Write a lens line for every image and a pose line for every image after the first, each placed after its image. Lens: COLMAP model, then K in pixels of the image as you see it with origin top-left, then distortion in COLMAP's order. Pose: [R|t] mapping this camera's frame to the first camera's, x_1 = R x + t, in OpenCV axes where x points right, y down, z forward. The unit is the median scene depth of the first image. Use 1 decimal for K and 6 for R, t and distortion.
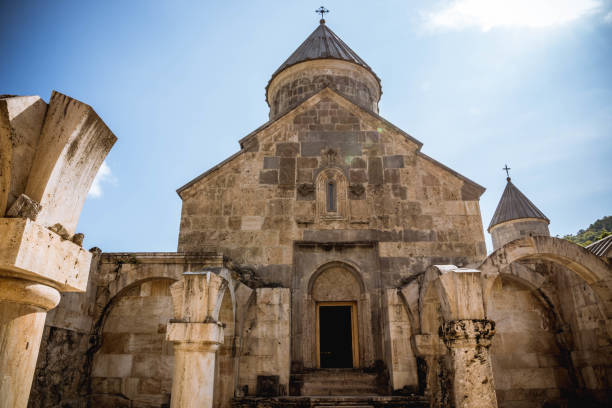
lens RADIAL K [[420.1, 0, 306.0], [0, 420.1, 204.0], [0, 0, 1]] dist [-0.121591, 0.079305]
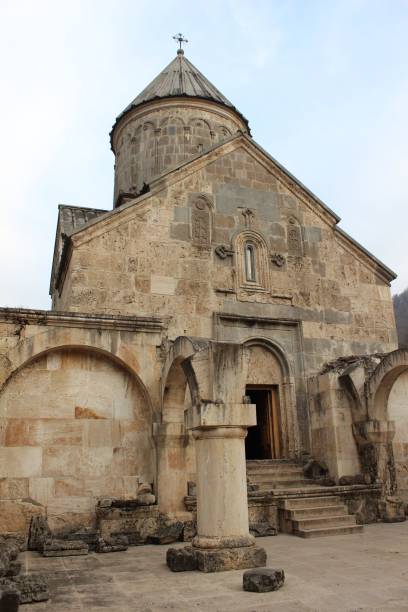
lens RADIAL K [[494.6, 0, 204.0], [0, 494.6, 306.0], [0, 0, 1]] dist [-0.109083, 0.004533]
pose [[0.937210, 0.087029, 0.337733, -0.375397], [-0.106992, 0.993418, 0.040914, 0.037514], [-0.331949, -0.074480, 0.940352, 0.073603]]
